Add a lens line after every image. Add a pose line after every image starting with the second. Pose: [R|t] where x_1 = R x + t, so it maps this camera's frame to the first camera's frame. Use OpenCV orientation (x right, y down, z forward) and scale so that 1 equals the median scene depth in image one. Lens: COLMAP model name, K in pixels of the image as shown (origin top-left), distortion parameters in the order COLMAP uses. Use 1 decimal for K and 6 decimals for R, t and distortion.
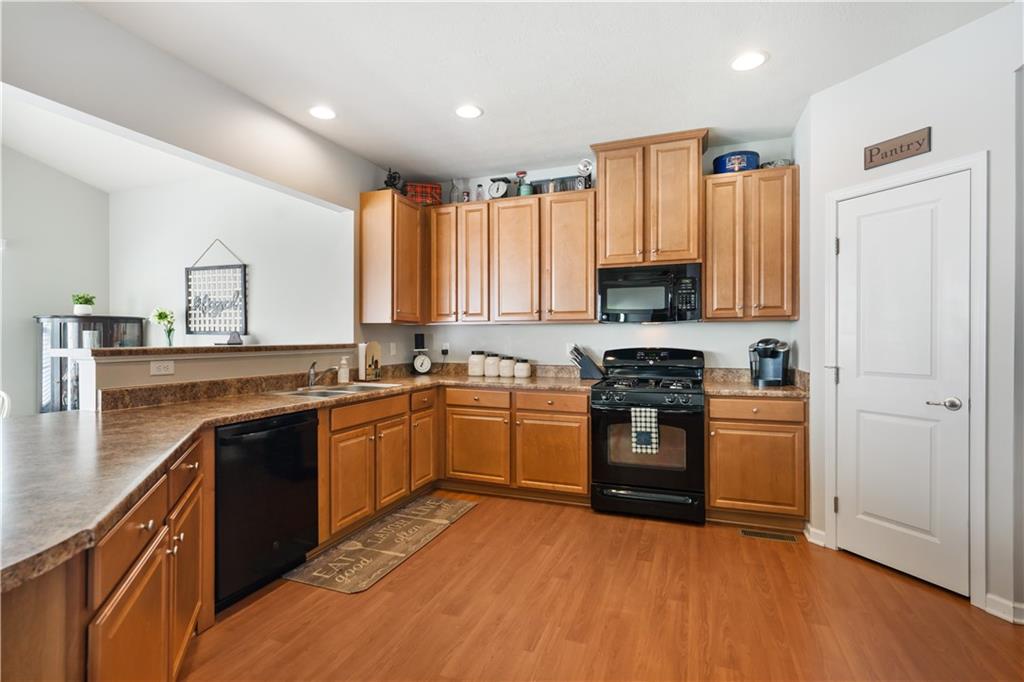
lens RADIAL K [[472.4, 0, 517.7], [0, 472.4, 340.6], [0, 0, 1]] dist [-0.001455, 0.001050]
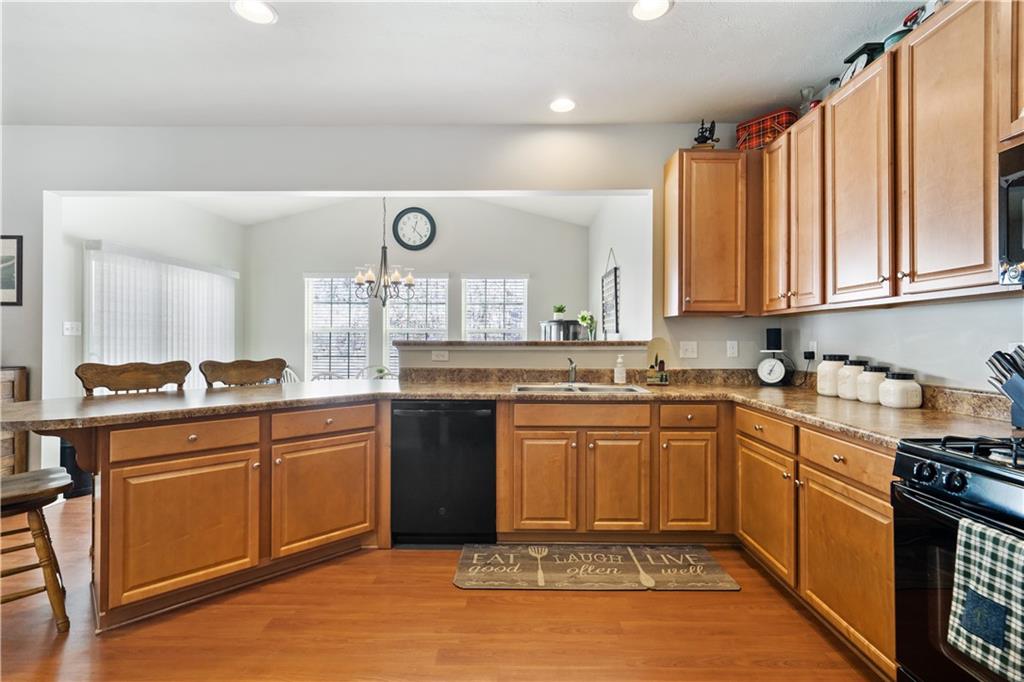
lens RADIAL K [[472.4, 0, 518.4], [0, 472.4, 340.8], [0, 0, 1]] dist [-0.001455, 0.001050]
pose [[0.346190, 0.002494, -0.938161, 0.393048], [-0.006835, 0.999977, 0.000137, 0.008035], [0.938140, 0.006365, 0.346199, 0.473485]]
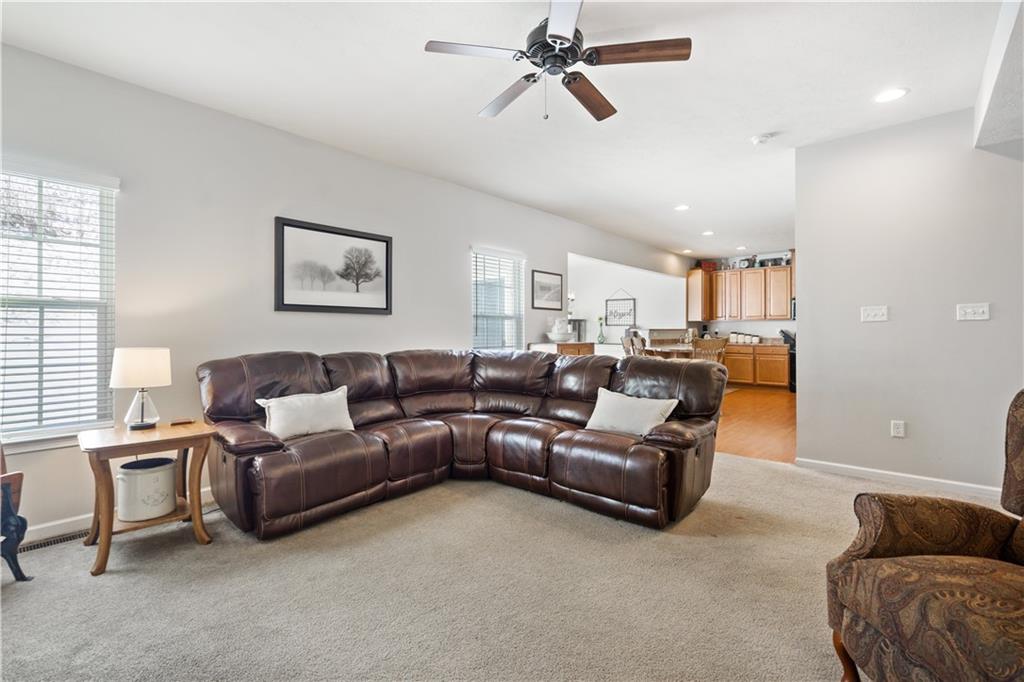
lens RADIAL K [[469.3, 0, 514.7], [0, 469.3, 330.3], [0, 0, 1]] dist [-0.000274, 0.000009]
pose [[0.935895, -0.002582, -0.352270, -0.326114], [-0.000861, 0.999953, -0.009617, 0.041016], [0.352279, 0.009304, 0.935849, -1.816147]]
